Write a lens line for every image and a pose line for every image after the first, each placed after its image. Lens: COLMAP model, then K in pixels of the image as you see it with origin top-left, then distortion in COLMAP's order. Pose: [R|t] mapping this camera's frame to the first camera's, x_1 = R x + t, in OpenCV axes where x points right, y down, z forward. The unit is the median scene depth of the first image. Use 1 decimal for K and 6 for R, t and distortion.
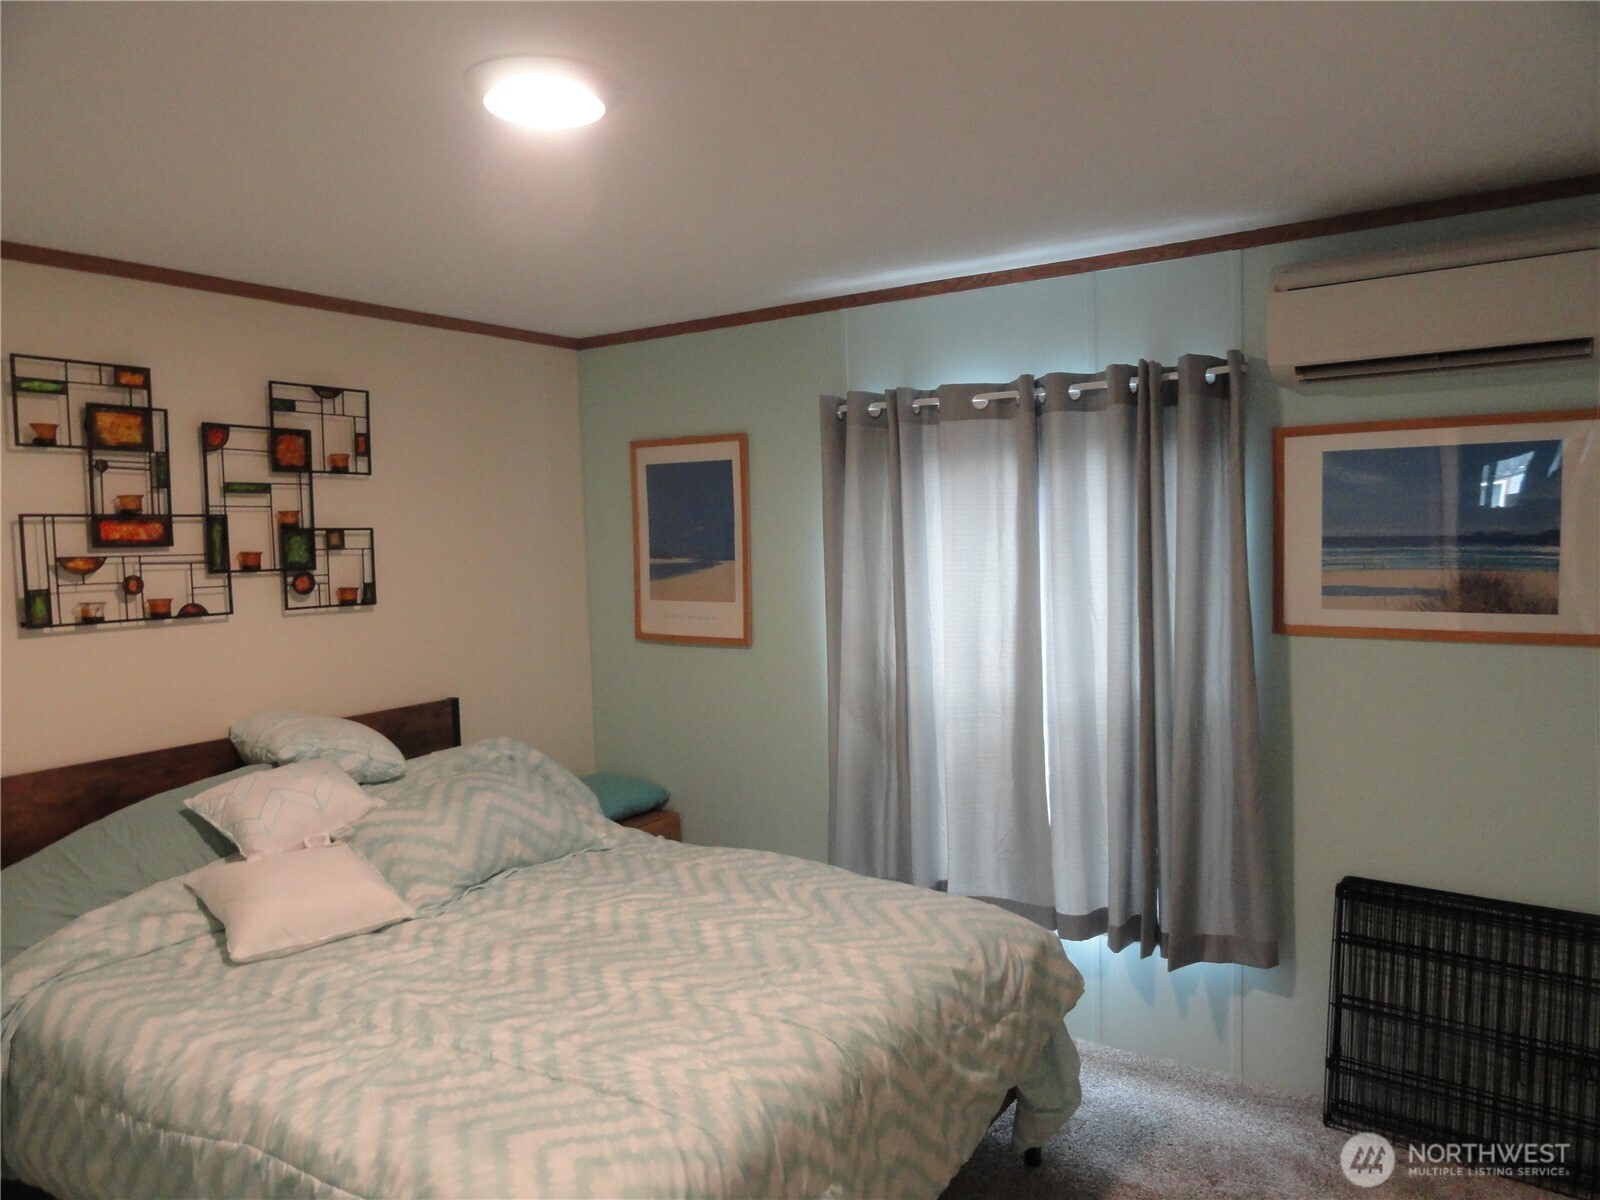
lens RADIAL K [[1118.5, 0, 808.6], [0, 1118.5, 601.8], [0, 0, 1]] dist [-0.004174, 0.003060]
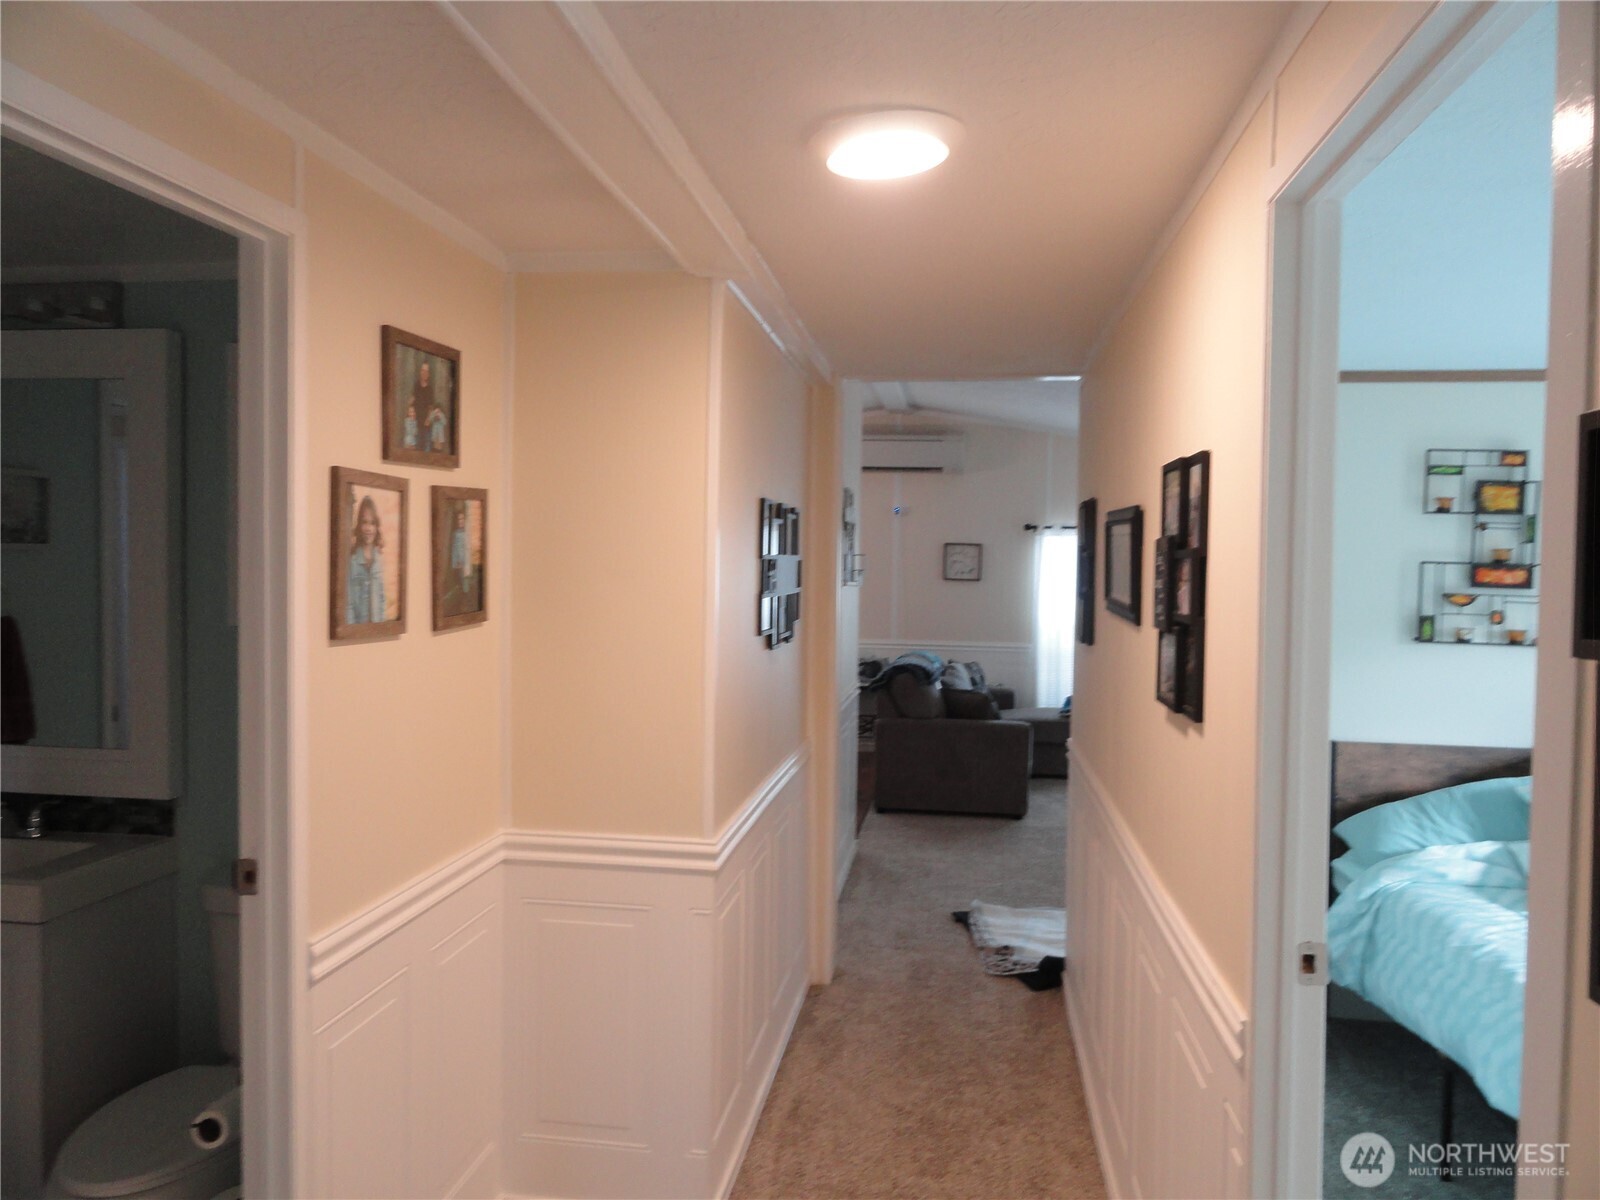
lens RADIAL K [[1118.5, 0, 808.6], [0, 1118.5, 601.8], [0, 0, 1]] dist [-0.004174, 0.003060]
pose [[0.433402, 0.056627, -0.899420, 0.229289], [-0.099225, 0.994955, 0.014828, 0.028943], [0.895722, 0.082818, 0.436834, -0.305209]]
